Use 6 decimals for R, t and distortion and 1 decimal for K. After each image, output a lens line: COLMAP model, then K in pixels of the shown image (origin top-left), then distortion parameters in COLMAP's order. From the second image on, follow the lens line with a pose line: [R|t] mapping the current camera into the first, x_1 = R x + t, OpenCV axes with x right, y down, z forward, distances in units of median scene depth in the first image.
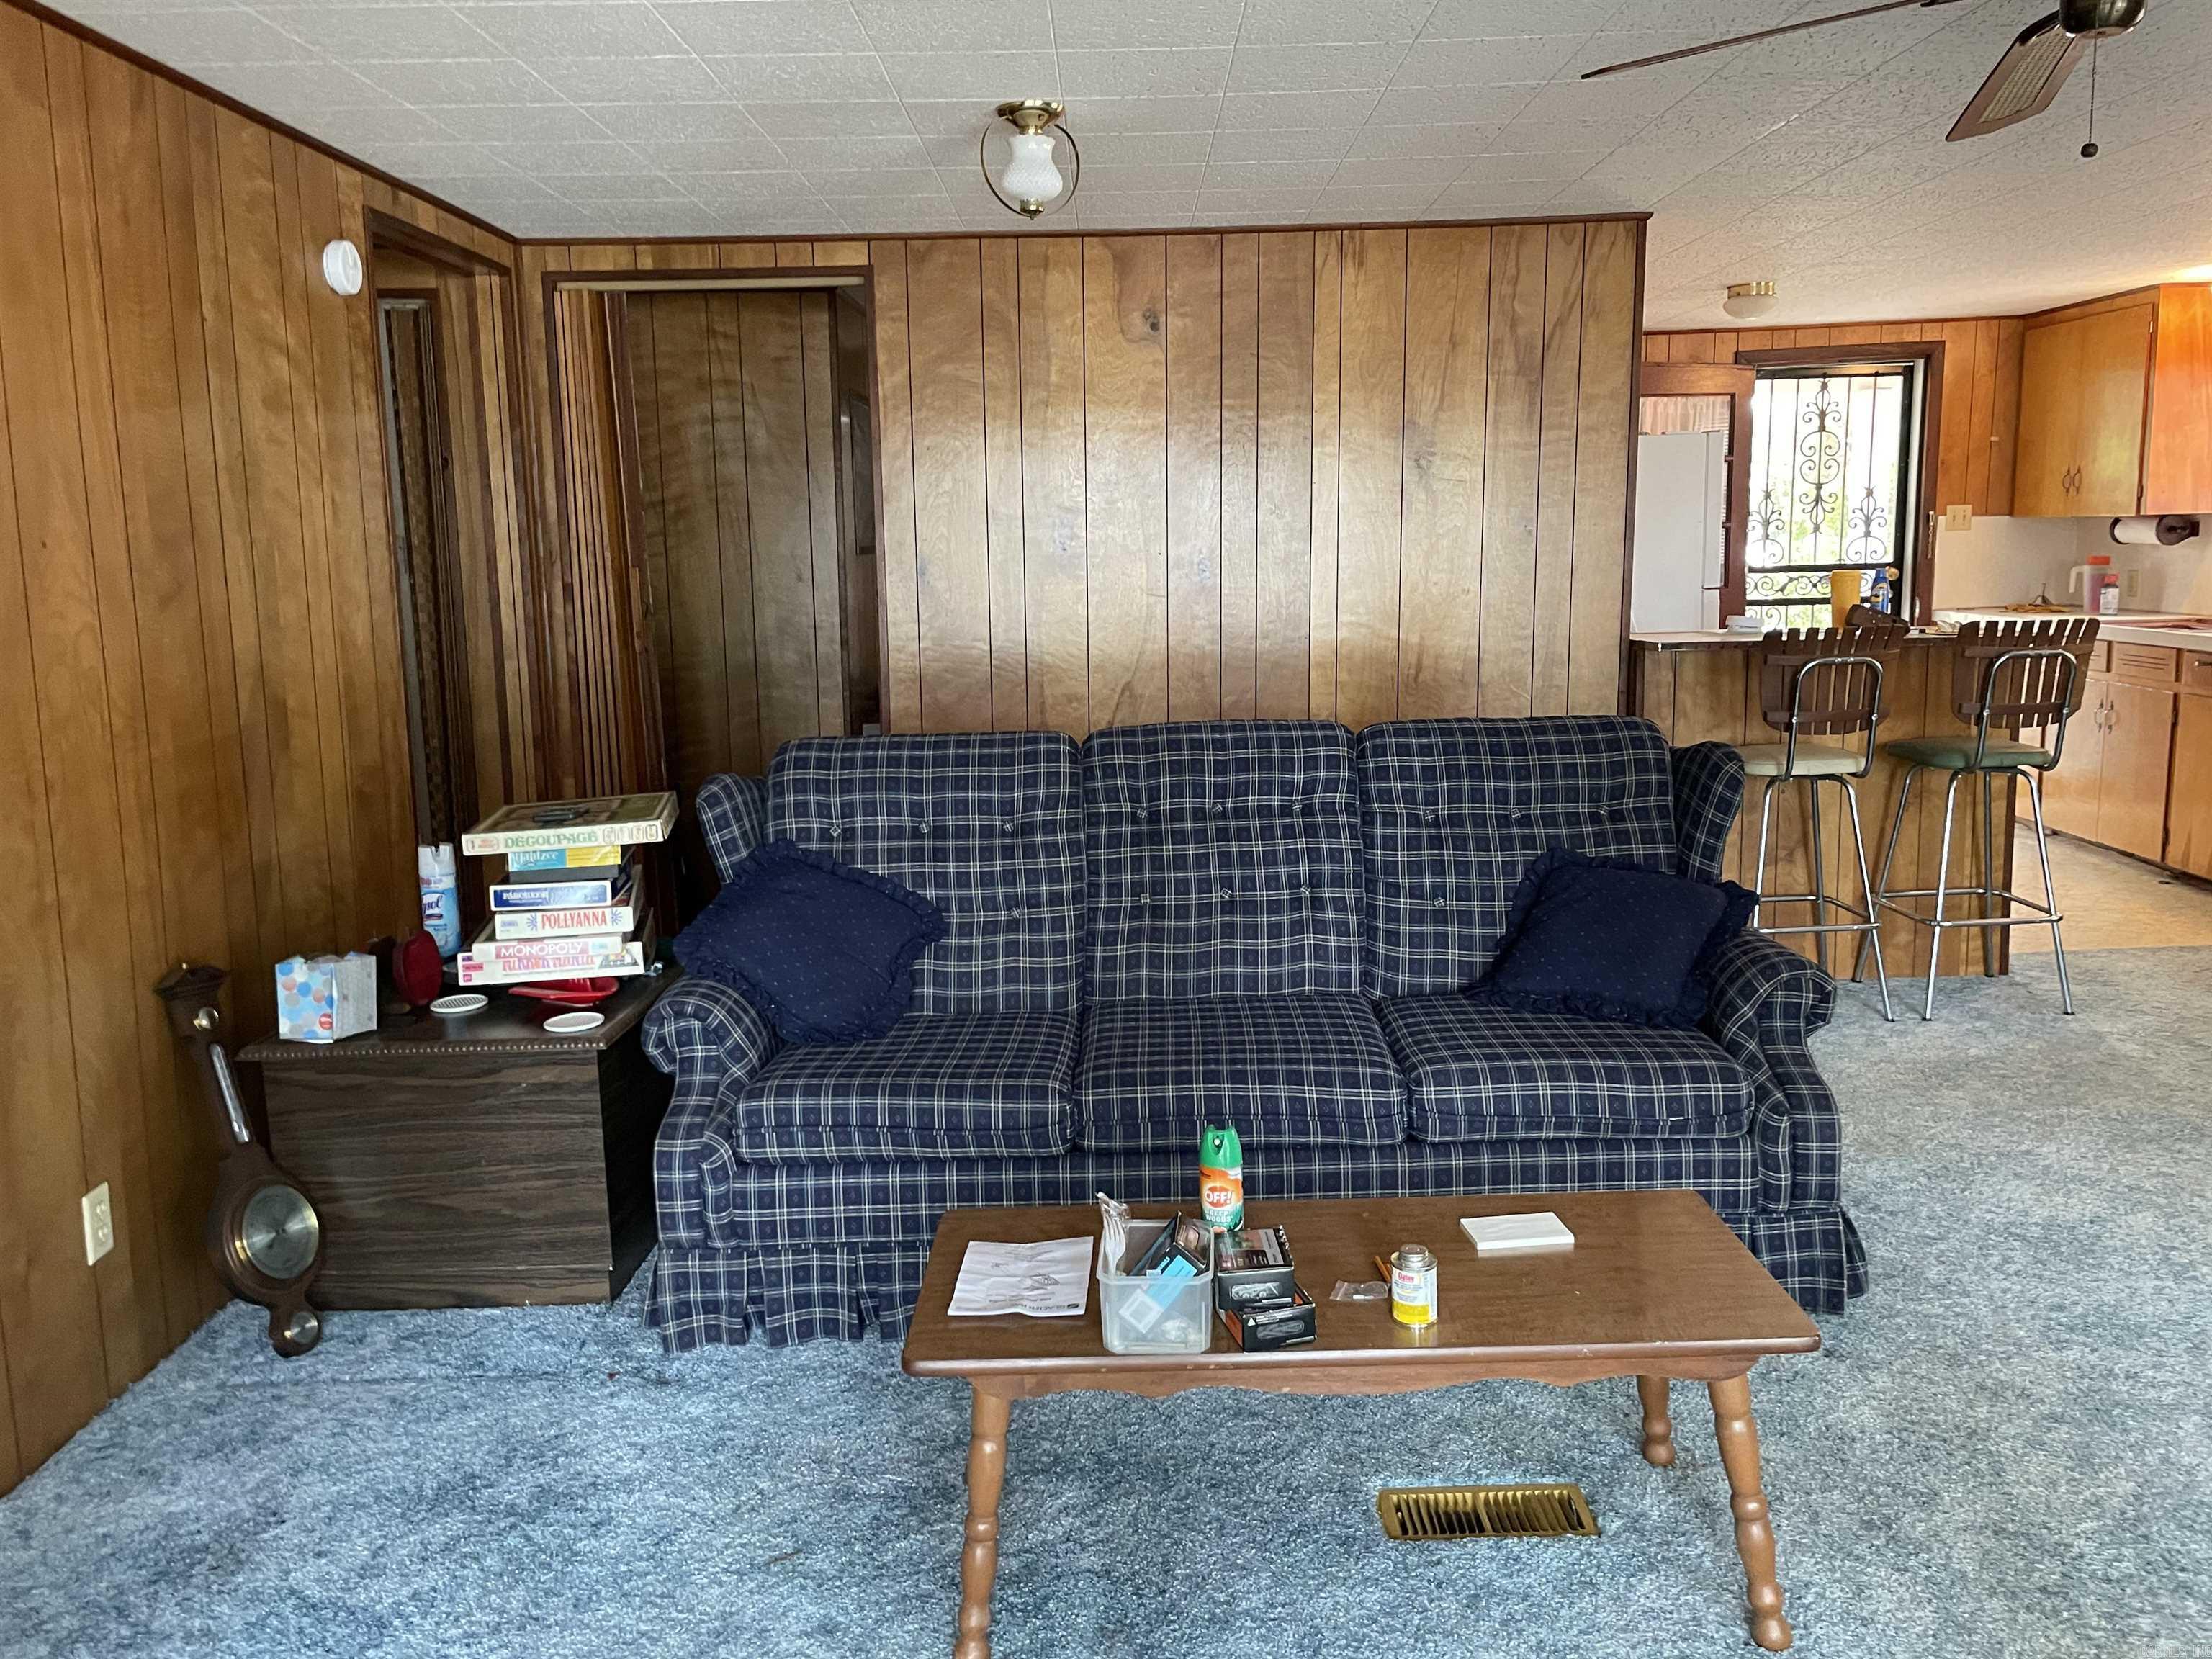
lens RADIAL K [[1692.9, 0, 1136.5], [0, 1692.9, 774.6], [0, 0, 1]] dist [0.000454, -0.004570]
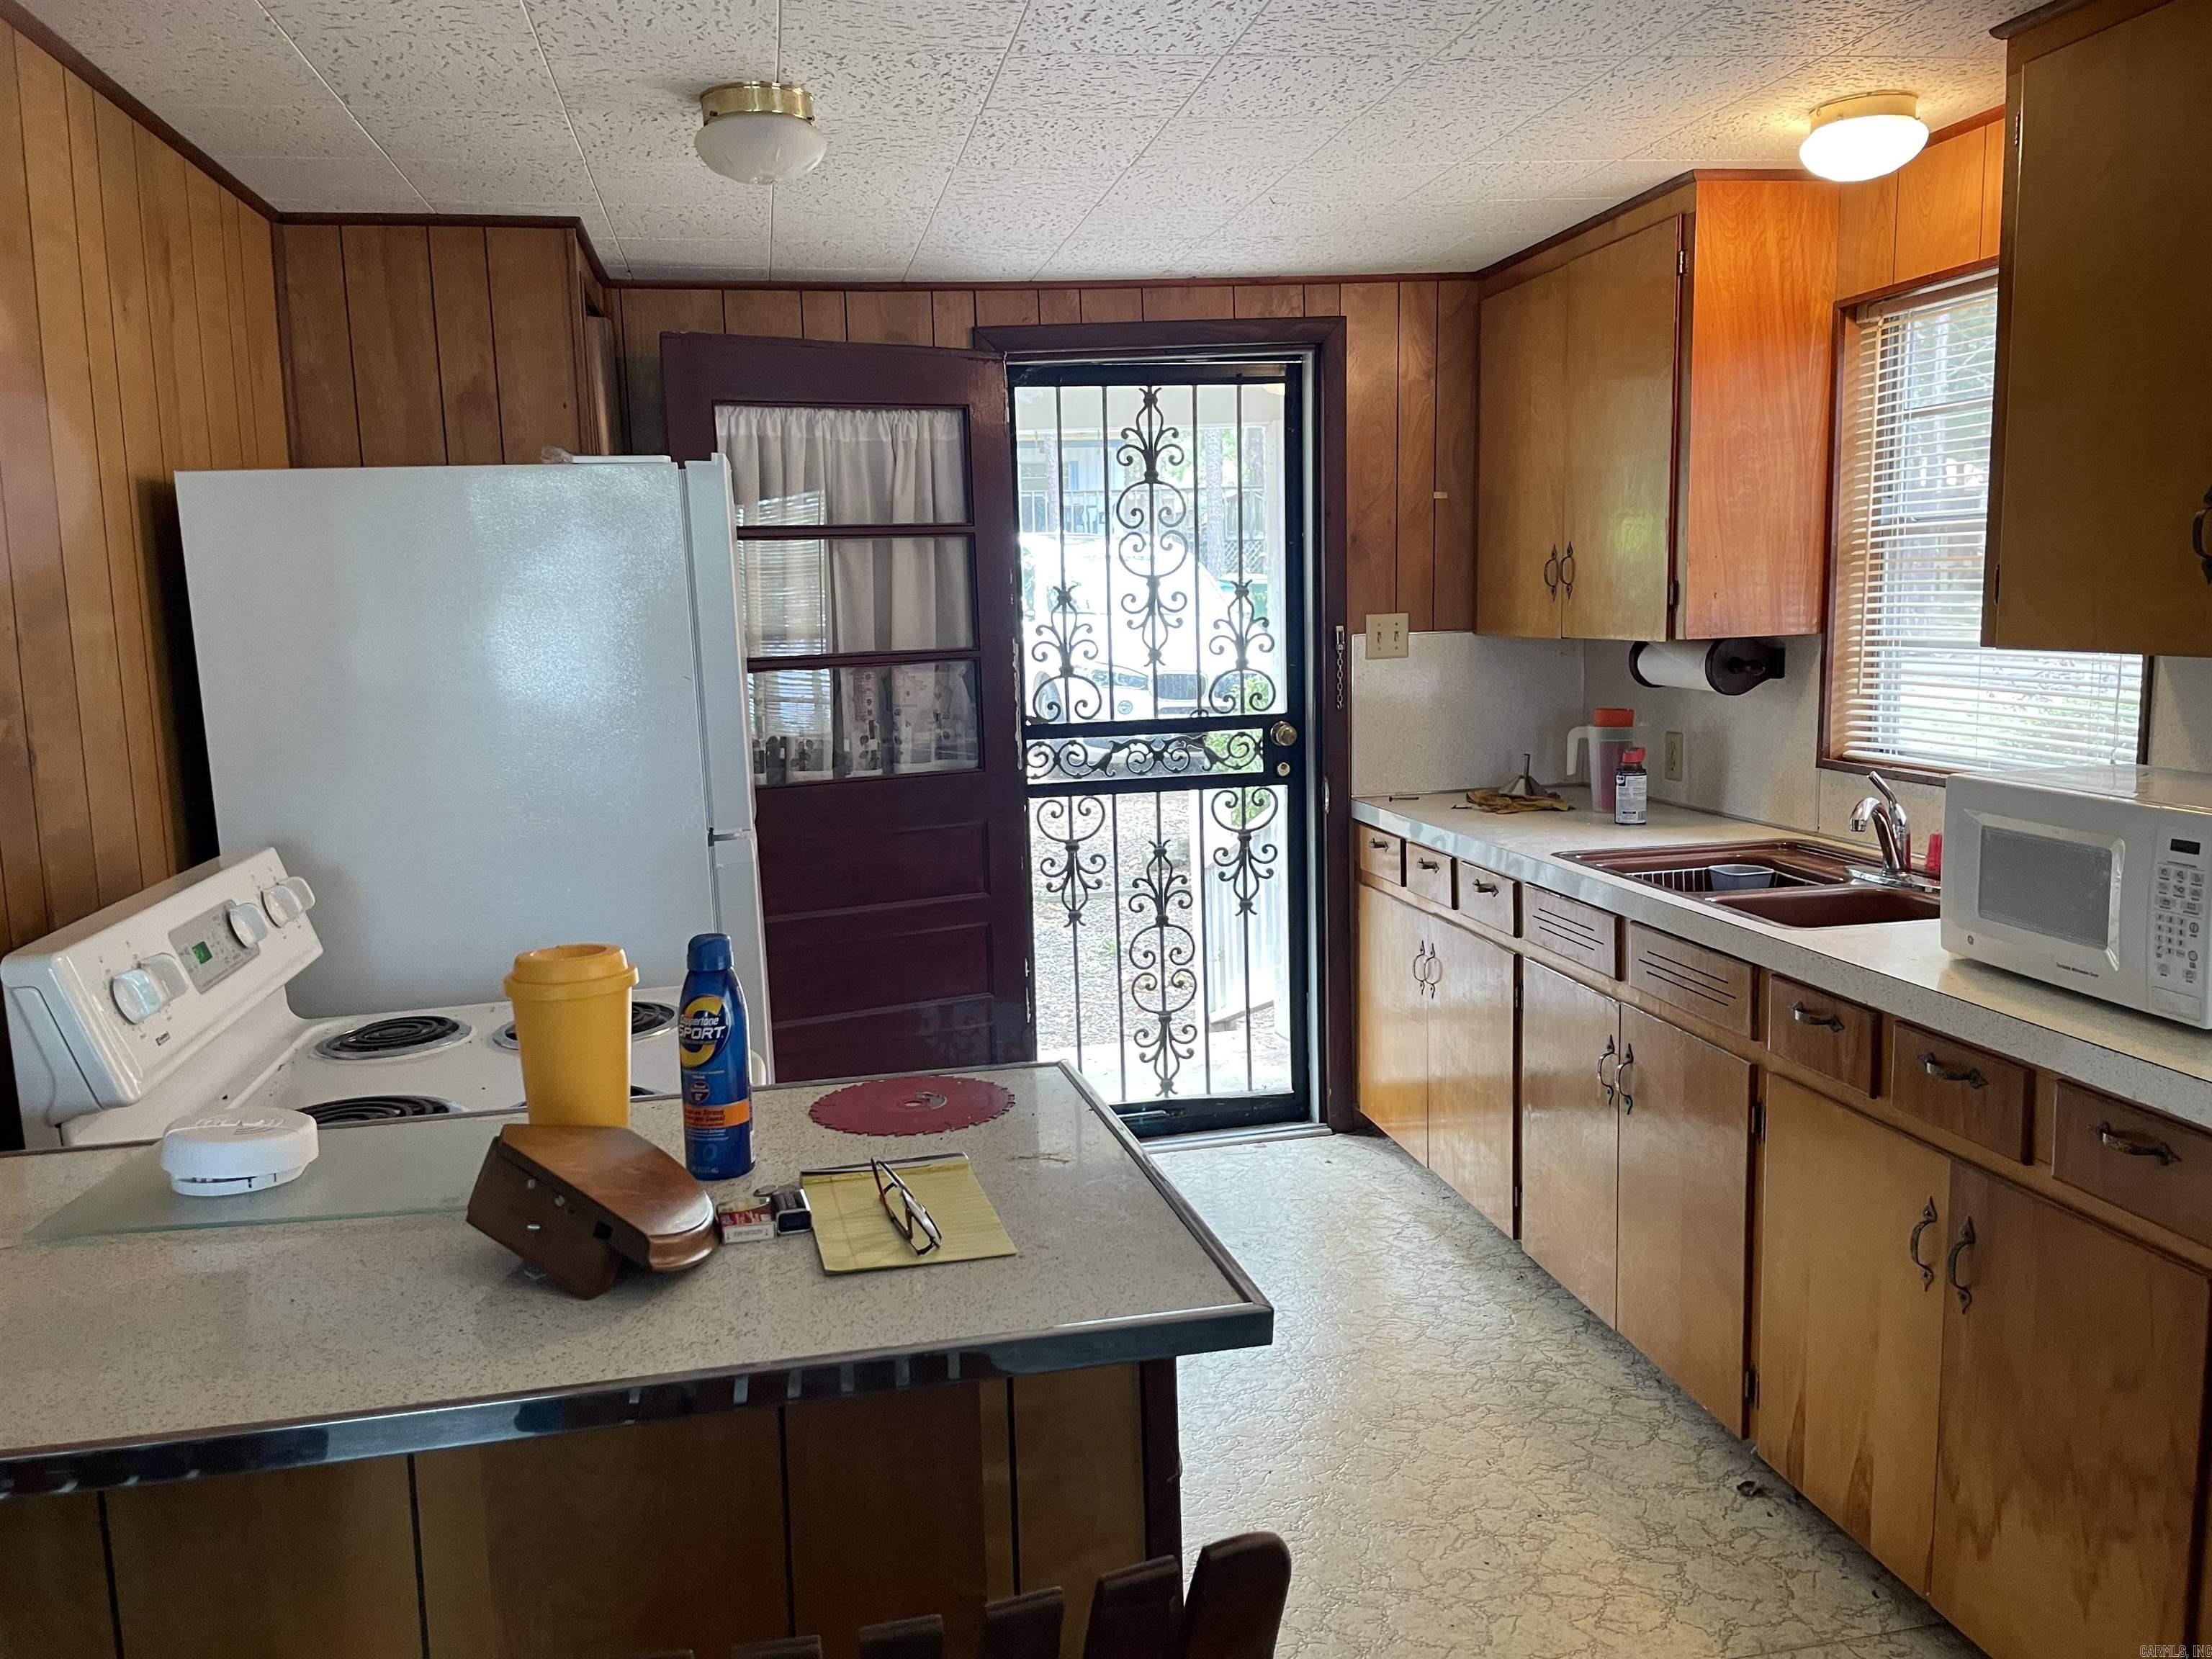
lens RADIAL K [[1692.9, 0, 1104.0], [0, 1692.9, 831.3], [0, 0, 1]] dist [0.000454, -0.004570]
pose [[0.982485, -0.027850, 0.184251, 0.294281], [0.031373, 0.999376, -0.016232, -0.082752], [-0.183684, 0.021729, 0.982745, 0.476946]]
